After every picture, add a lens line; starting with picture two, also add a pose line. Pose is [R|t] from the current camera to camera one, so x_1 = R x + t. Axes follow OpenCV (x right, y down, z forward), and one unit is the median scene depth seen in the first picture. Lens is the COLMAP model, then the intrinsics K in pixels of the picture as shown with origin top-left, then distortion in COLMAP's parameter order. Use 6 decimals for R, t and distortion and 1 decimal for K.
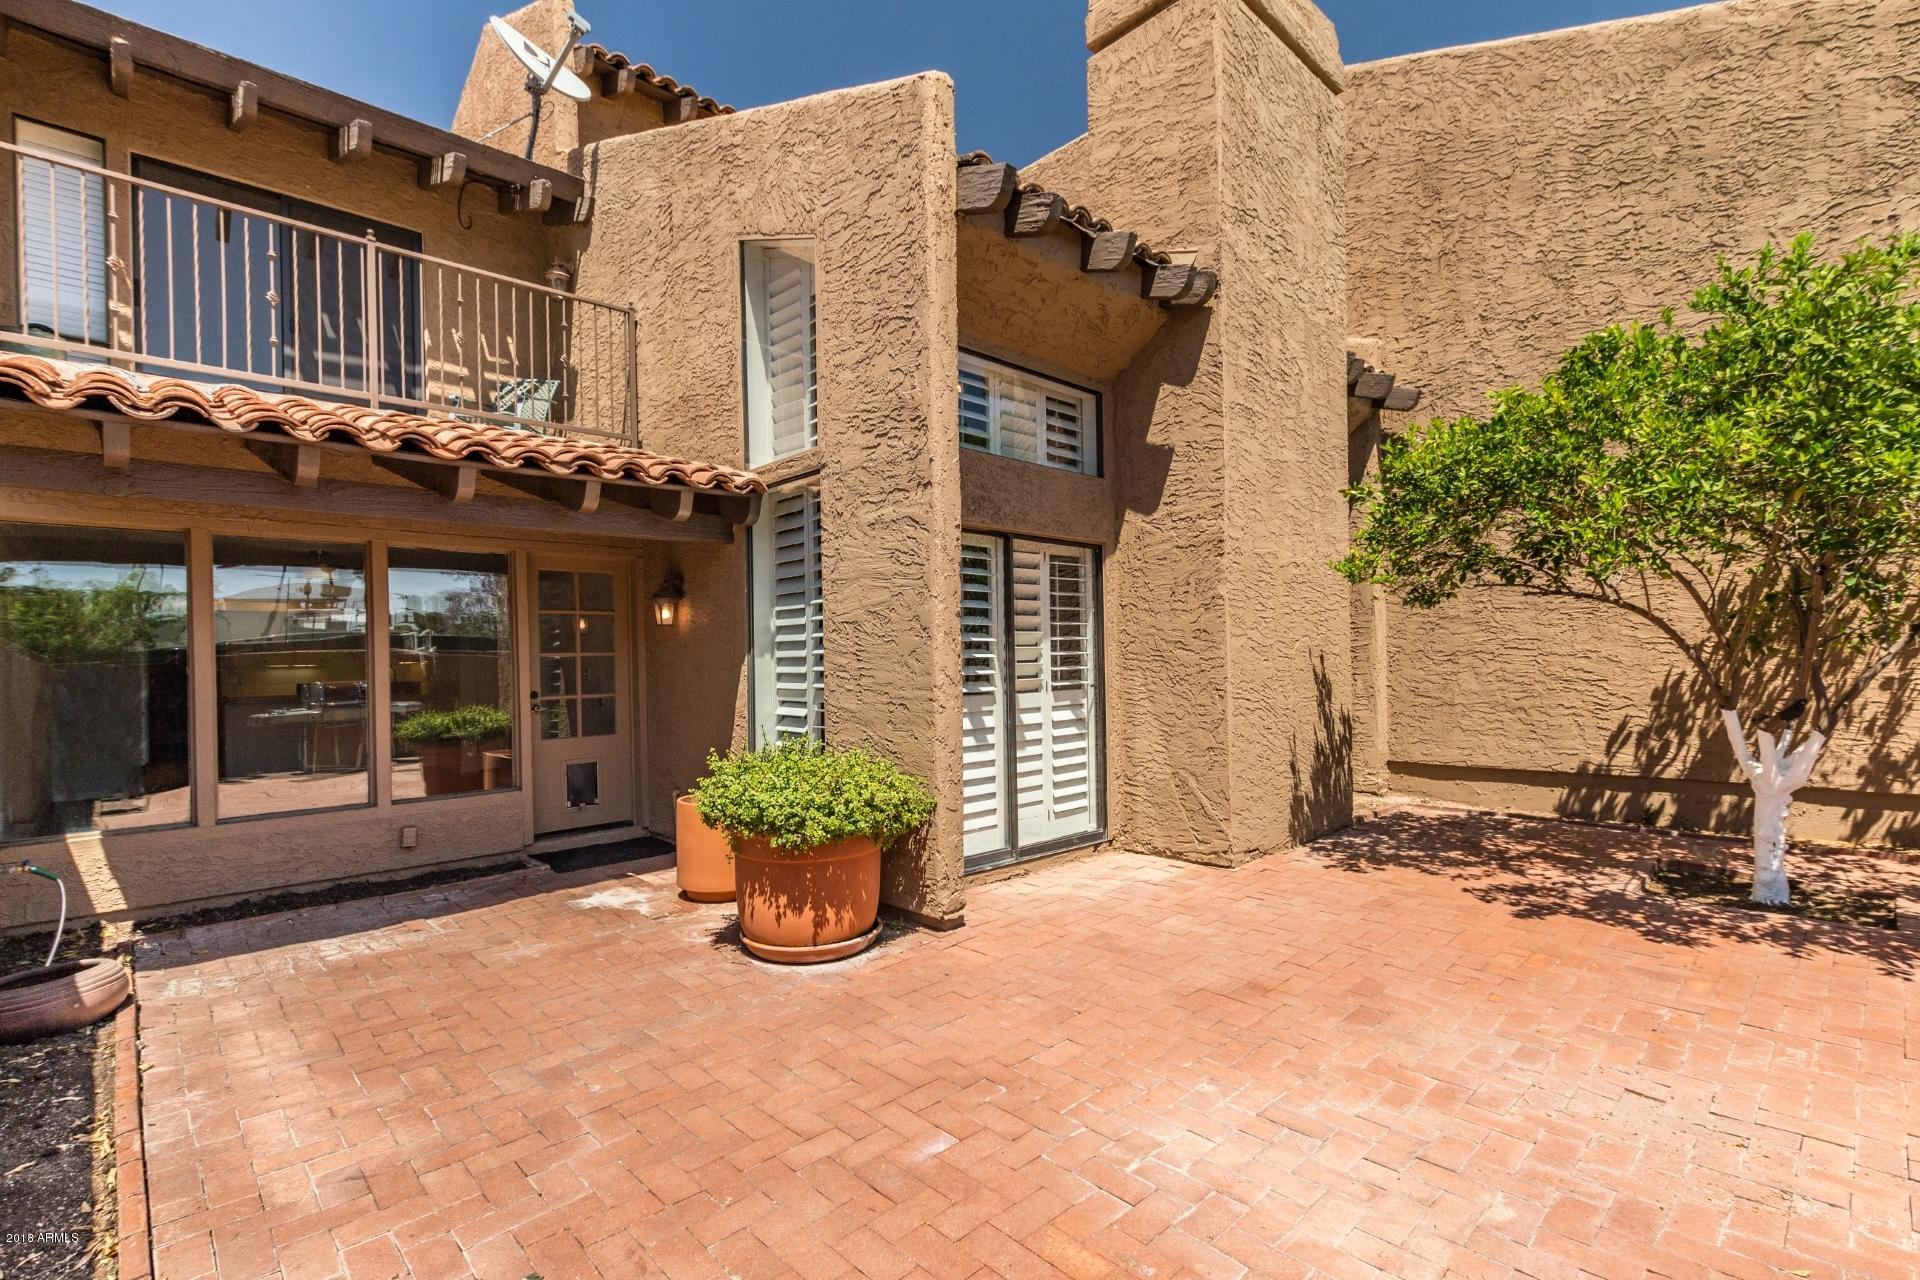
lens RADIAL K [[865.9, 0, 970.2], [0, 865.9, 647.0], [0, 0, 1]] dist [0.003126, -0.000045]
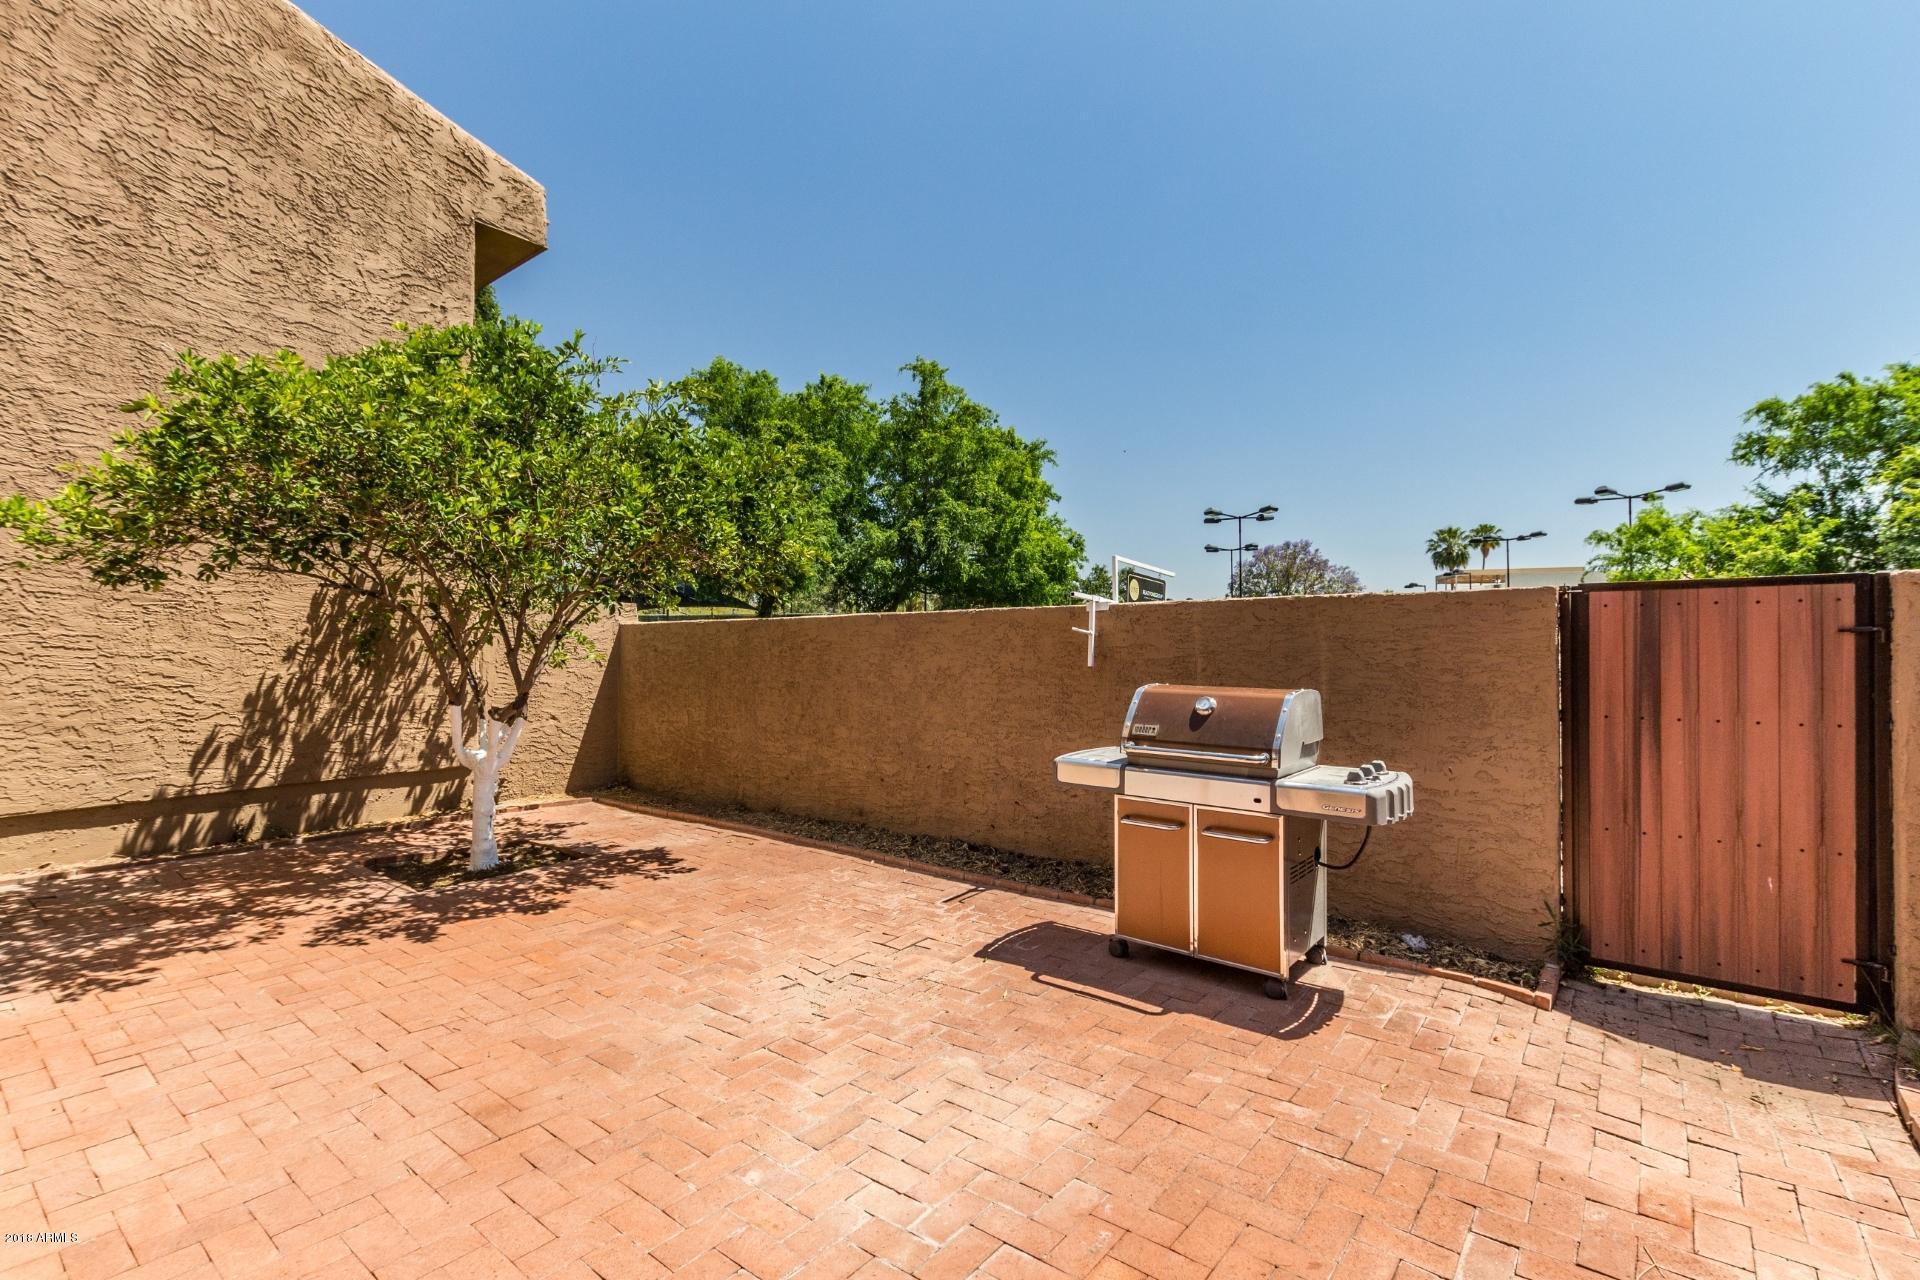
lens RADIAL K [[873.0, 0, 951.9], [0, 873.0, 636.5], [0, 0, 1]] dist [0.001662, -0.000615]
pose [[-0.135689, 0.030091, 0.990294, -0.275647], [-0.008366, 0.999468, -0.031516, 0.011781], [-0.990716, -0.012562, -0.135366, 0.443021]]
